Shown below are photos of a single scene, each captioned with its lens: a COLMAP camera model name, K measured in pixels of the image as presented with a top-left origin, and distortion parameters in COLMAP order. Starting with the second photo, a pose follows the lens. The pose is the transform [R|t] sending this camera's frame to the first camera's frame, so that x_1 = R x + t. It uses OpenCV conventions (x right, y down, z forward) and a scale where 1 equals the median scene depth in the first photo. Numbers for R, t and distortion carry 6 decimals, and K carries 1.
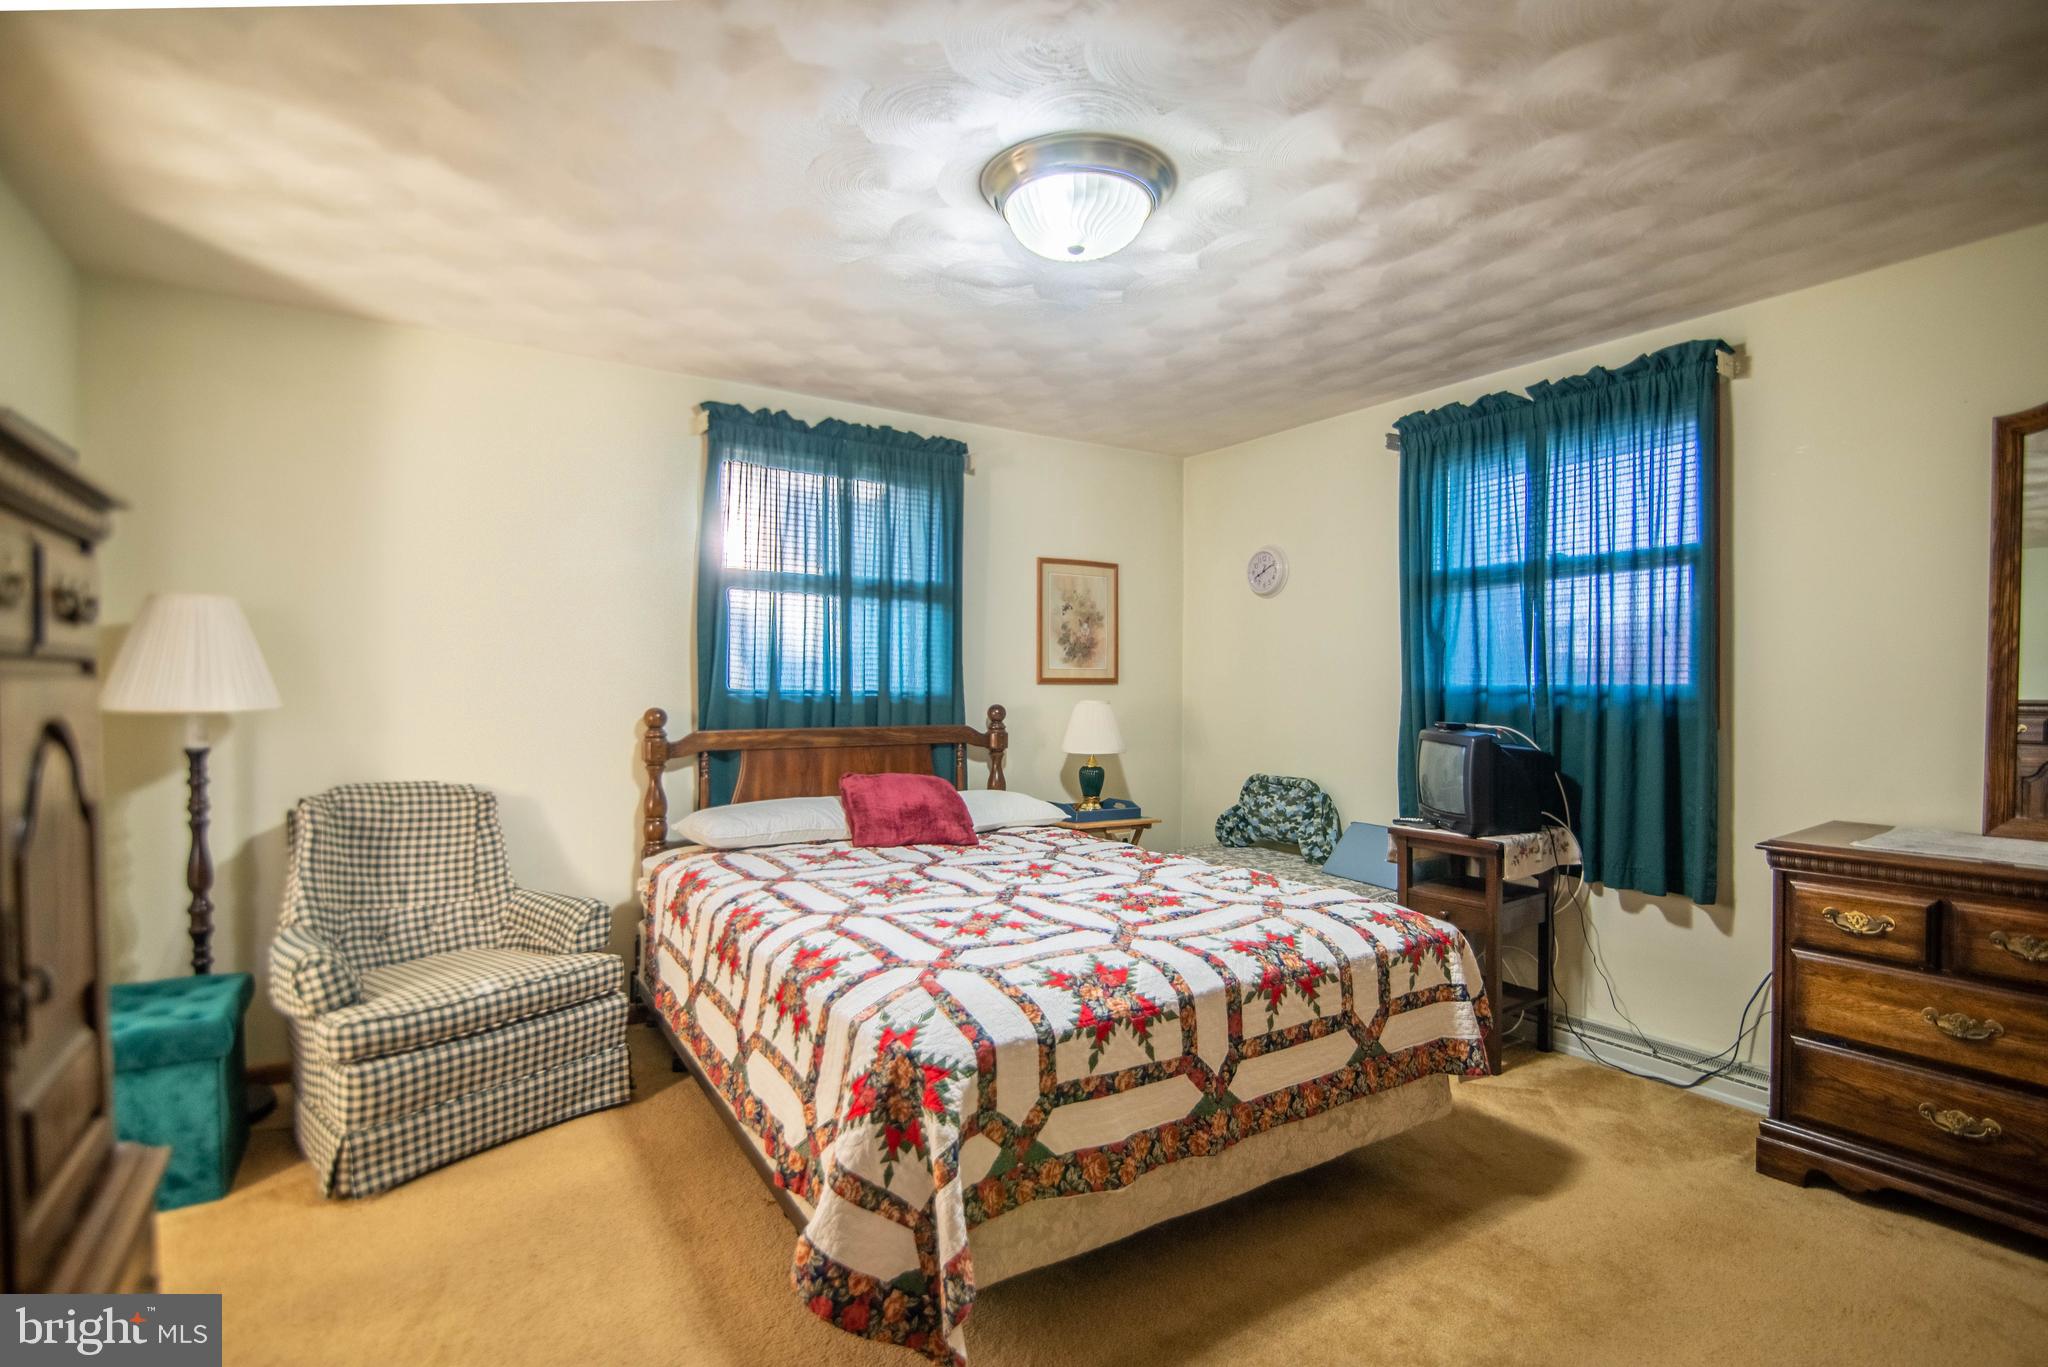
lens RADIAL K [[944.8, 0, 1057.9], [0, 944.8, 688.1], [0, 0, 1]] dist [-0.019030, 0.001161]
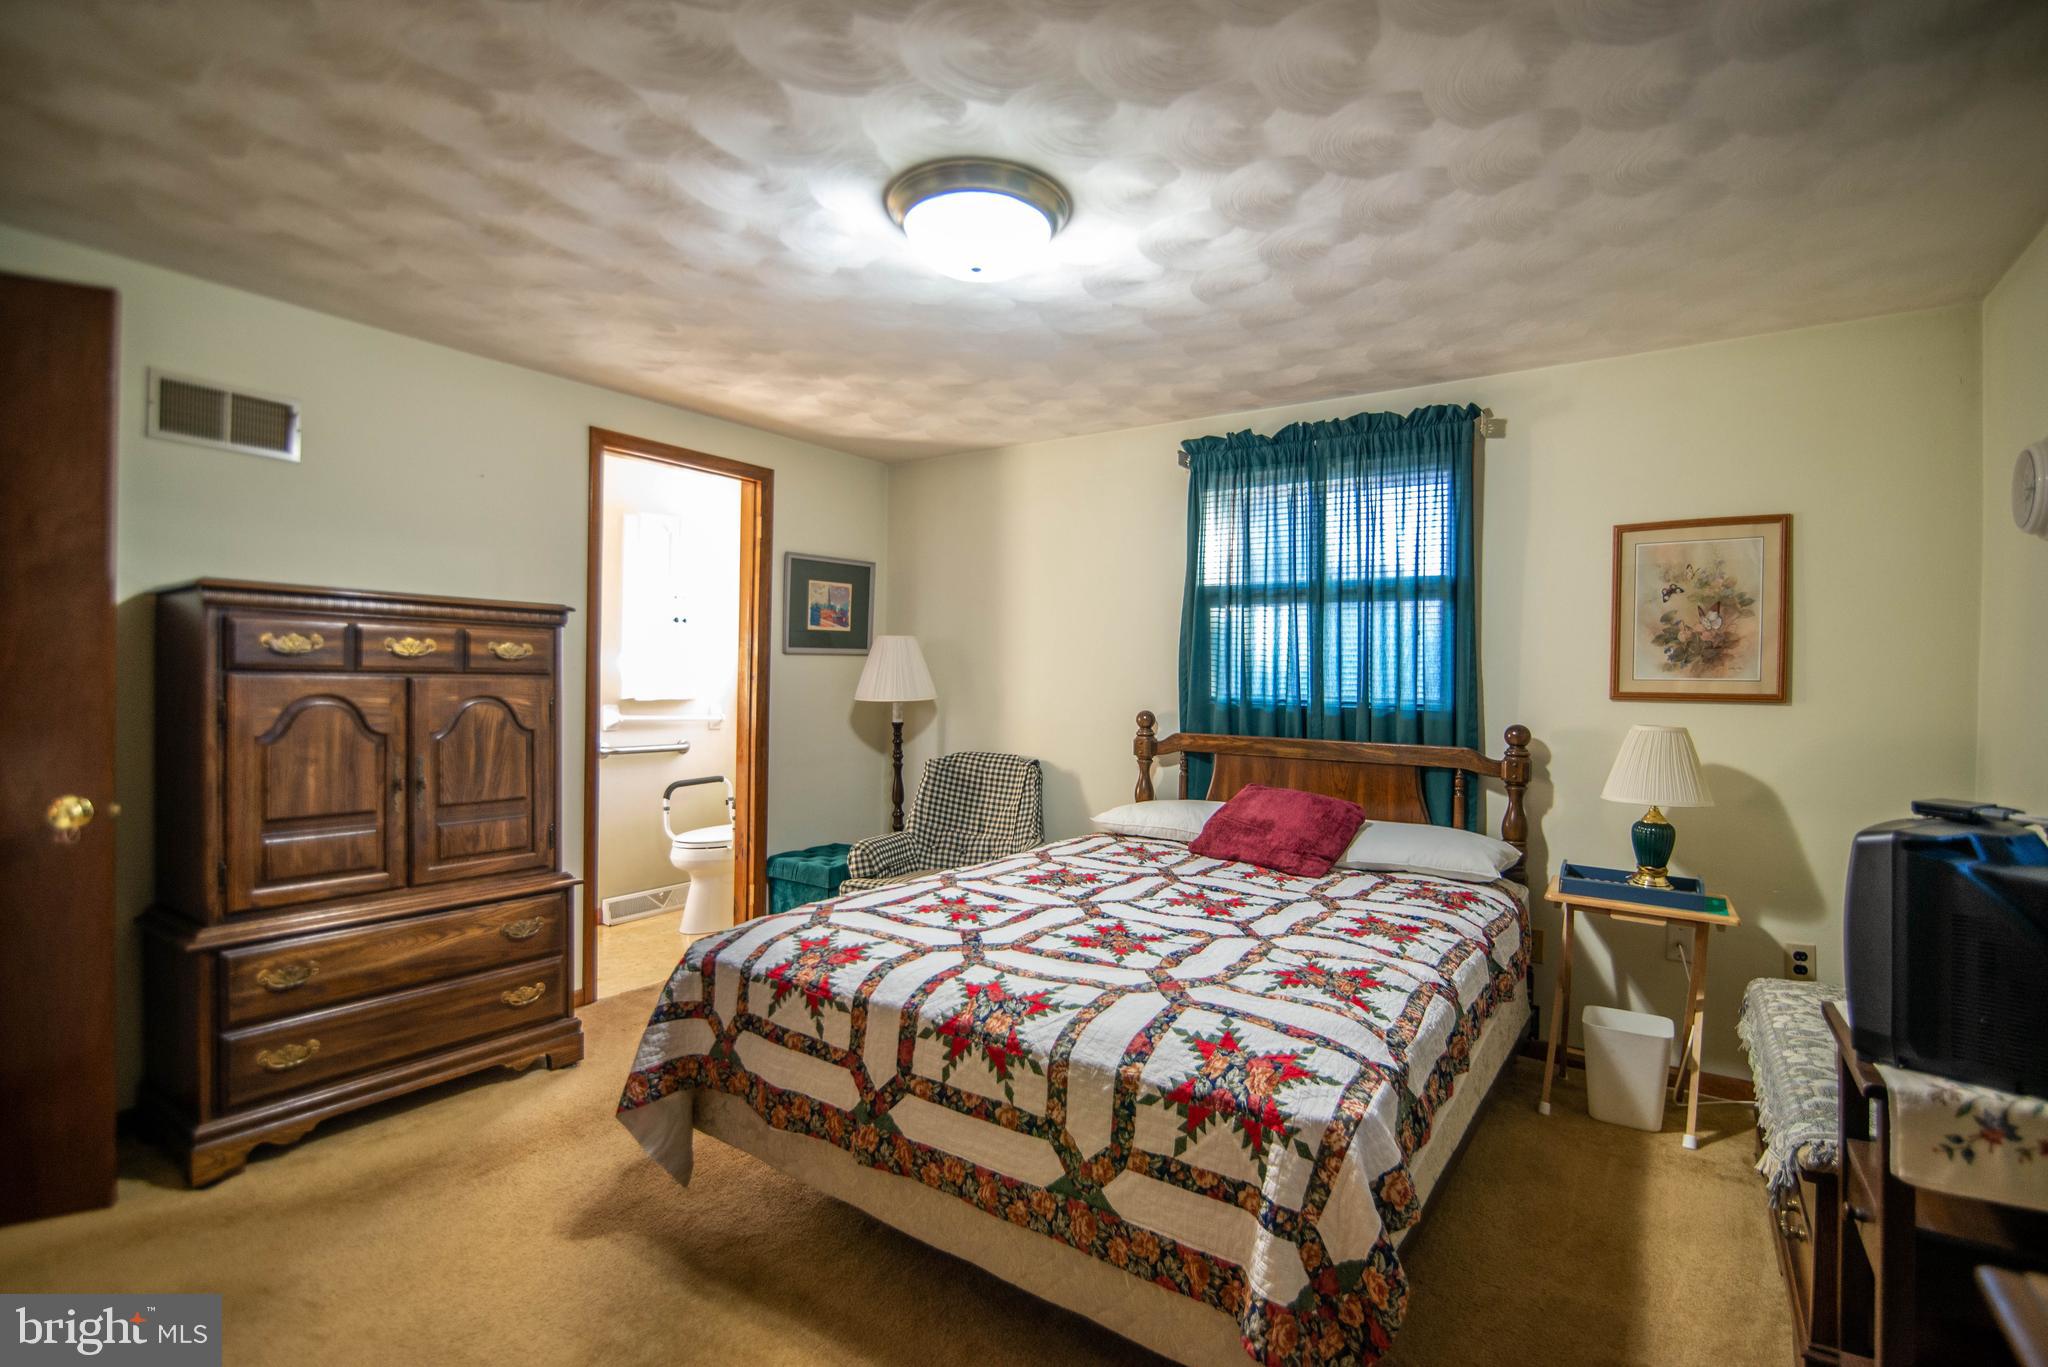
lens RADIAL K [[944.8, 0, 1049.6], [0, 944.8, 692.2], [0, 0, 1]] dist [-0.019030, 0.001161]
pose [[0.391582, 0.015144, -0.920018, 0.577468], [-0.022404, 0.999725, 0.006920, -0.007253], [0.919870, 0.017902, 0.391814, 0.393475]]
